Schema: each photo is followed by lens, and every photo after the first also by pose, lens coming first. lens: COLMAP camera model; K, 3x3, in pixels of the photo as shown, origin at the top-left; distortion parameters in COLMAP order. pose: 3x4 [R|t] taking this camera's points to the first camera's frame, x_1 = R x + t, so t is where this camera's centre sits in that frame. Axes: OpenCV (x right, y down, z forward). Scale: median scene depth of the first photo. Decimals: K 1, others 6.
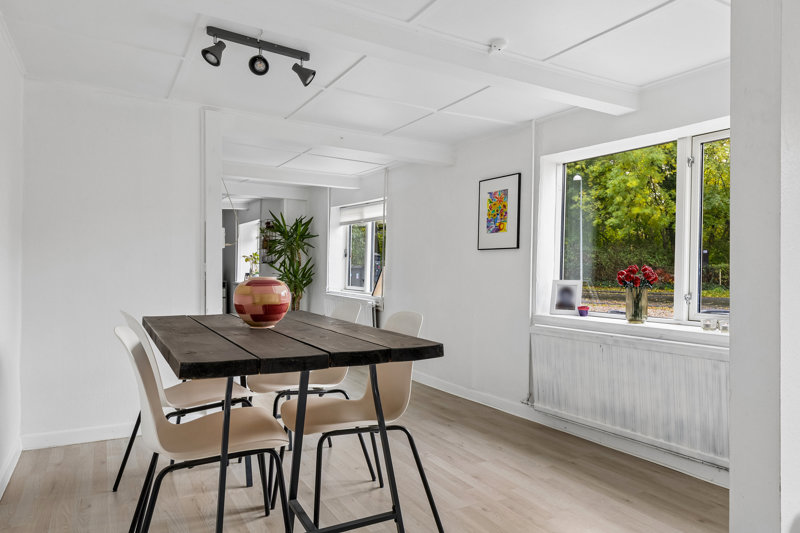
lens RADIAL K [[535.7, 0, 403.7], [0, 535.7, 269.1], [0, 0, 1]] dist [0.012184, 0.002014]
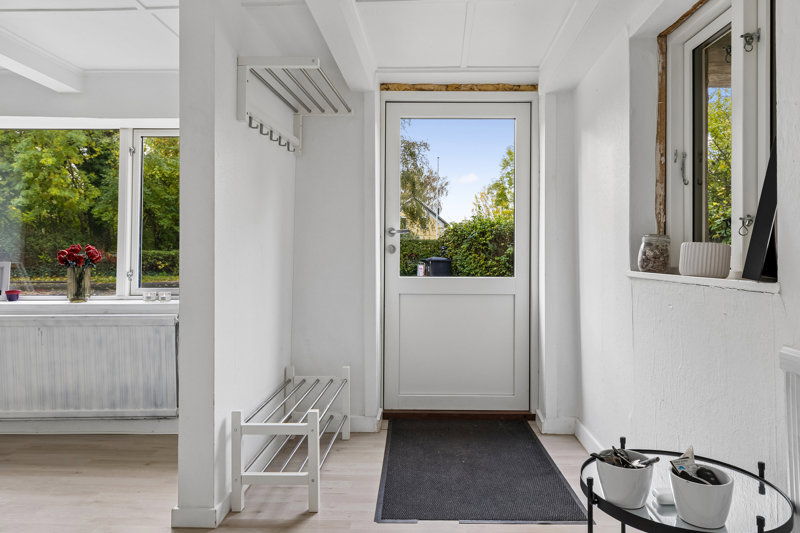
lens RADIAL K [[535.7, 0, 403.6], [0, 535.7, 263.4], [0, 0, 1]] dist [0.012184, 0.002014]
pose [[0.548660, -0.014238, 0.835924, -0.079295], [0.002245, 0.999876, 0.015557, 0.013614], [-0.836042, -0.006659, 0.548625, -0.068515]]
